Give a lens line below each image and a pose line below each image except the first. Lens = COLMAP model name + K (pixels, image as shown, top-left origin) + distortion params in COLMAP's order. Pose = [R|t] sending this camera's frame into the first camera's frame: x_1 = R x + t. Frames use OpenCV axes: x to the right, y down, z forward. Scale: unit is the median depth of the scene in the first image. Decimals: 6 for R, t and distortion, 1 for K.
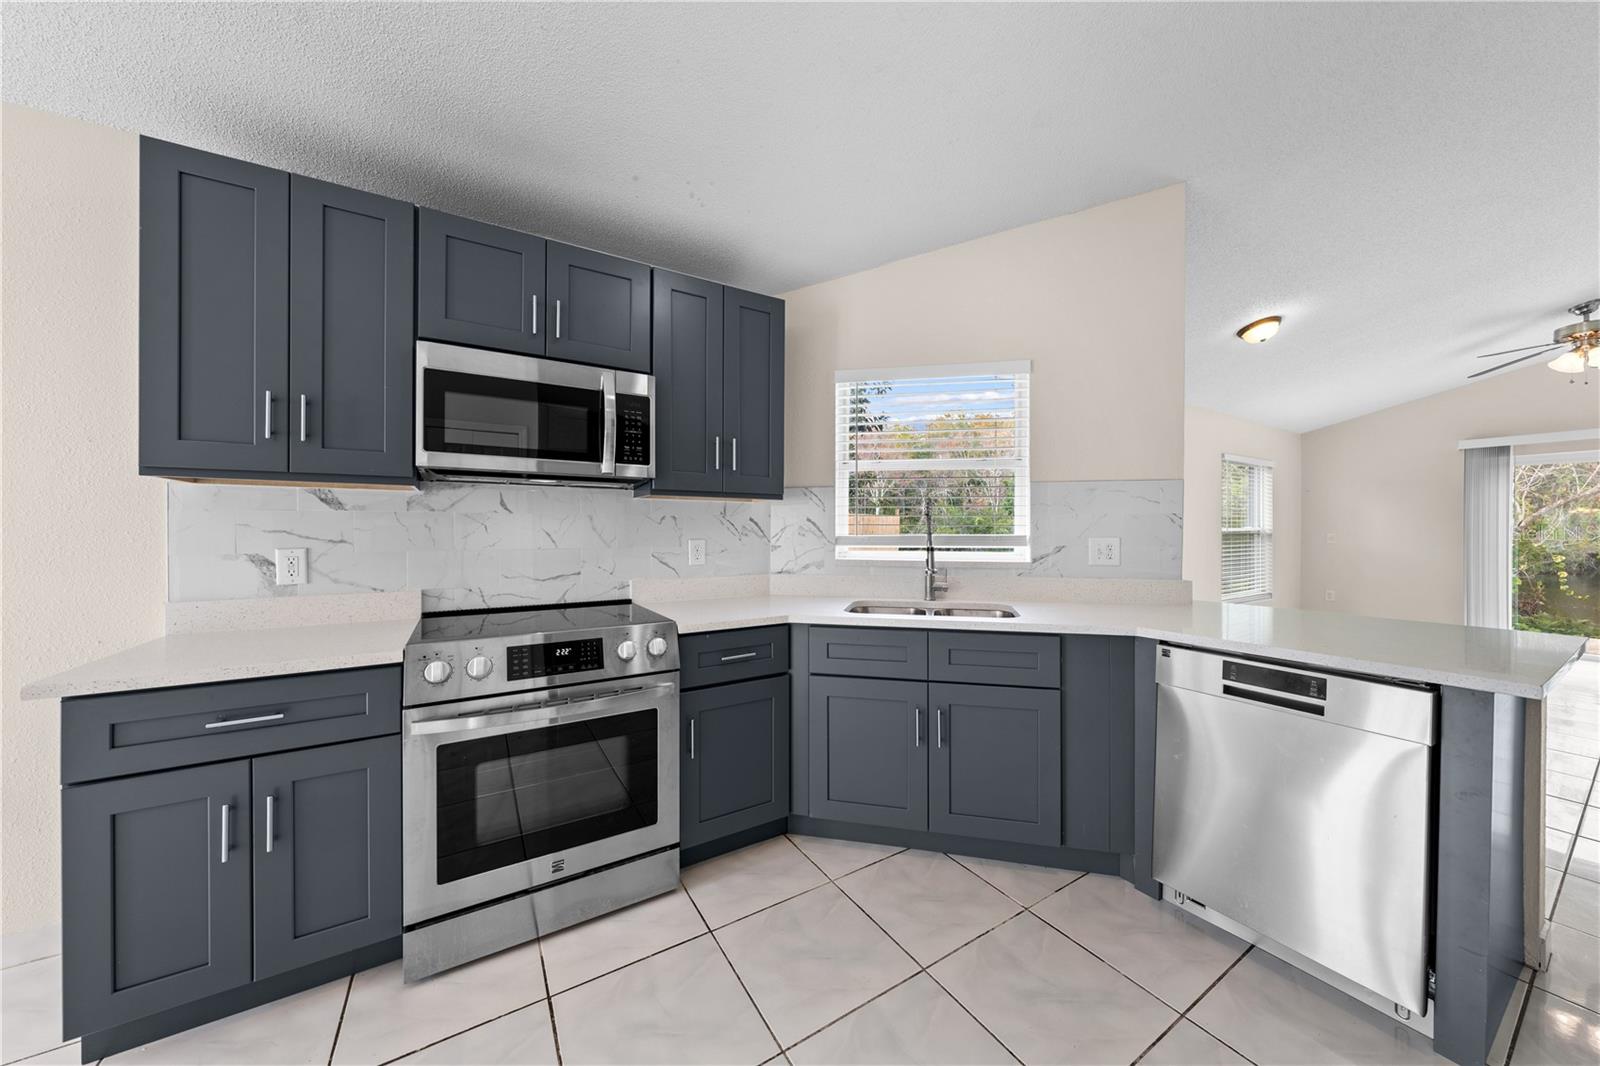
lens RADIAL K [[540.4, 0, 803.4], [0, 540.4, 530.5], [0, 0, 1]] dist [-0.003744, 0.000349]
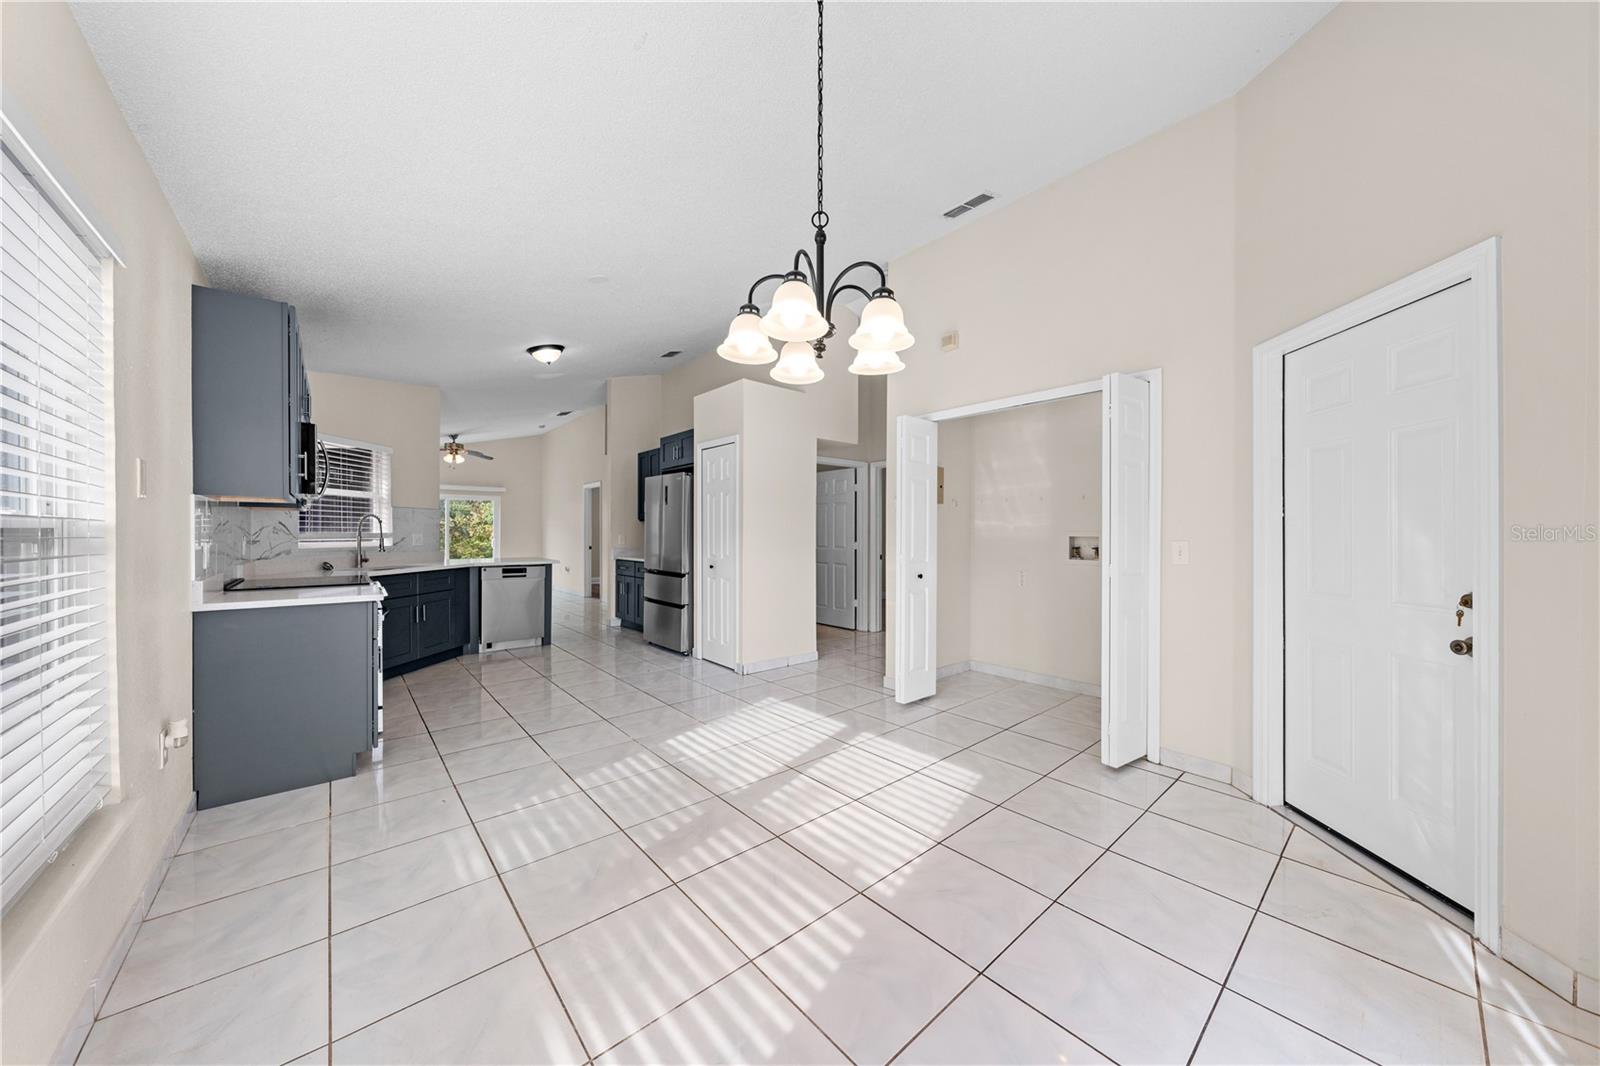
lens RADIAL K [[540.4, 0, 803.1], [0, 540.4, 537.8], [0, 0, 1]] dist [-0.003744, 0.000349]
pose [[-0.161688, -0.011636, 0.986773, -2.340628], [-0.001695, 0.999932, 0.011513, 0.002682], [-0.986841, 0.000189, -0.161697, -0.272194]]
